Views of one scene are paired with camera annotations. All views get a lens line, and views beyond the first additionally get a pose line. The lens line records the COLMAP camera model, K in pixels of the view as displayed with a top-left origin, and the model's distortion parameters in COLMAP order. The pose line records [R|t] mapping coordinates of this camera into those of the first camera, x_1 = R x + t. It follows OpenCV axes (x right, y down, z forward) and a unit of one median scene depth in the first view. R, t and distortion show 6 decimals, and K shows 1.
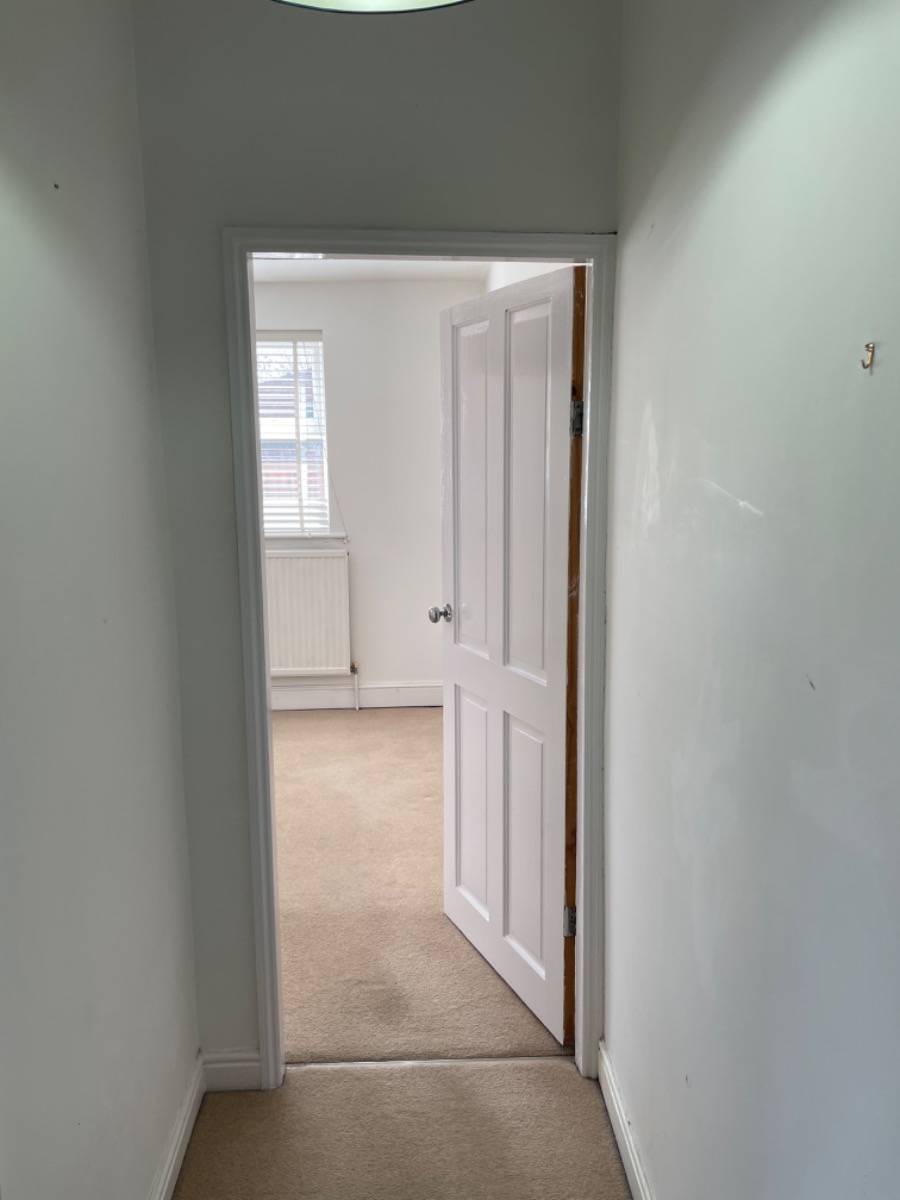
lens RADIAL K [[913.5, 0, 449.3], [0, 913.5, 594.1], [0, 0, 1]] dist [0.071496, -0.092348]
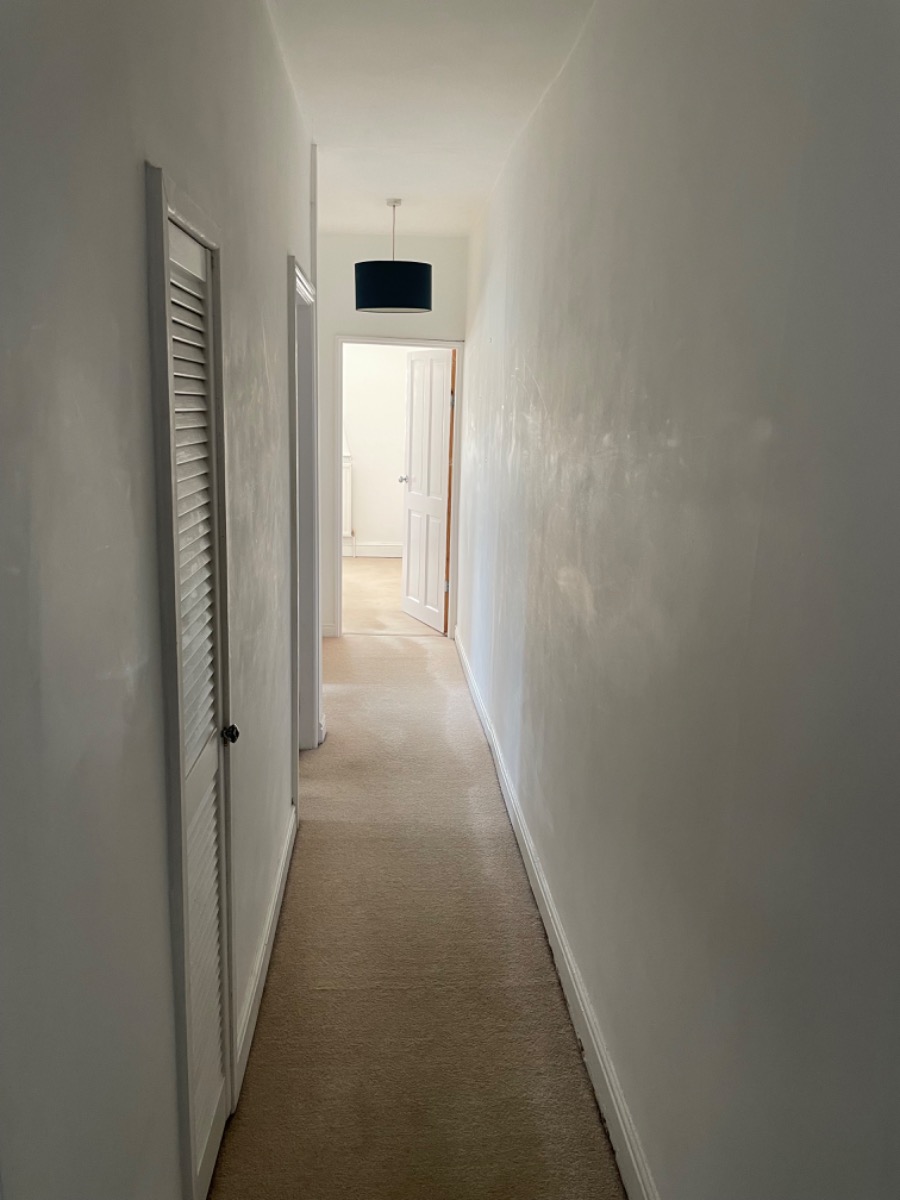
lens RADIAL K [[913.5, 0, 448.0], [0, 913.5, 603.7], [0, 0, 1]] dist [0.071496, -0.092348]
pose [[0.998706, 0.028877, 0.041860, 0.016890], [-0.031086, 0.998104, 0.053129, 0.219959], [-0.040246, -0.054362, 0.997710, -1.453158]]
